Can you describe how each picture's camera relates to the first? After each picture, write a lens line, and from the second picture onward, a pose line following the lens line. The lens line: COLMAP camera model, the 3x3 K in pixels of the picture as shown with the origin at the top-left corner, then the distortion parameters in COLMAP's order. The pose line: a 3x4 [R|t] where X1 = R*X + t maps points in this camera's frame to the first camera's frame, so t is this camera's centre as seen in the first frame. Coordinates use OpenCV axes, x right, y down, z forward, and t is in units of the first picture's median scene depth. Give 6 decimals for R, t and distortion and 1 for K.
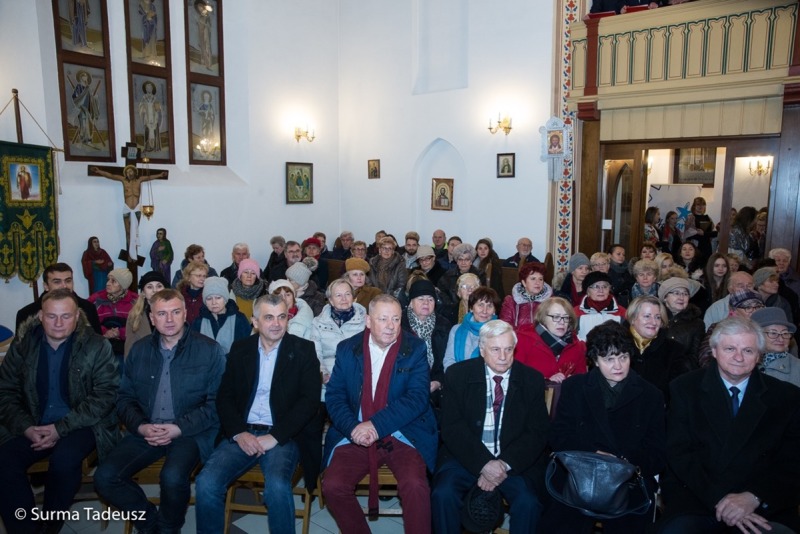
lens RADIAL K [[550.6, 0, 405.5], [0, 550.6, 268.6], [0, 0, 1]] dist [-0.100466, 0.072847]
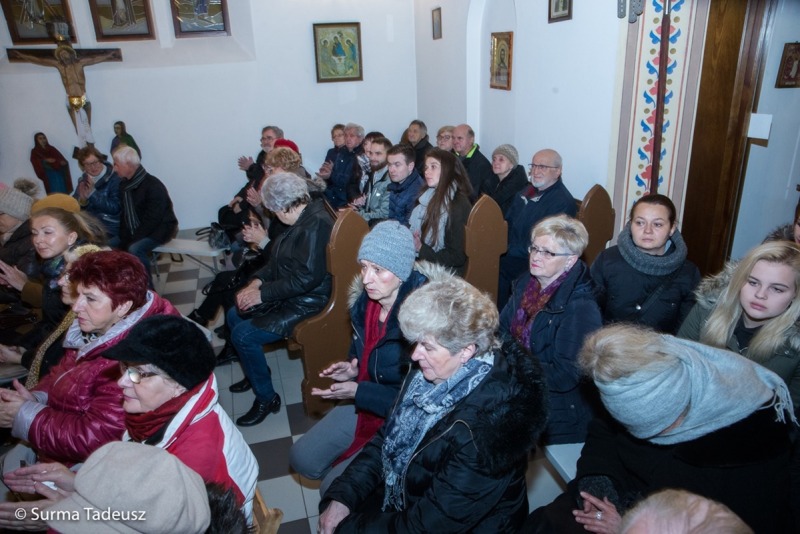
lens RADIAL K [[550.6, 0, 397.1], [0, 550.6, 275.7], [0, 0, 1]] dist [-0.100466, 0.072847]
pose [[0.807815, 0.176450, -0.562406, 0.396705], [-0.038477, 0.967893, 0.248402, -0.061861], [0.588179, -0.179023, 0.788667, 0.516893]]
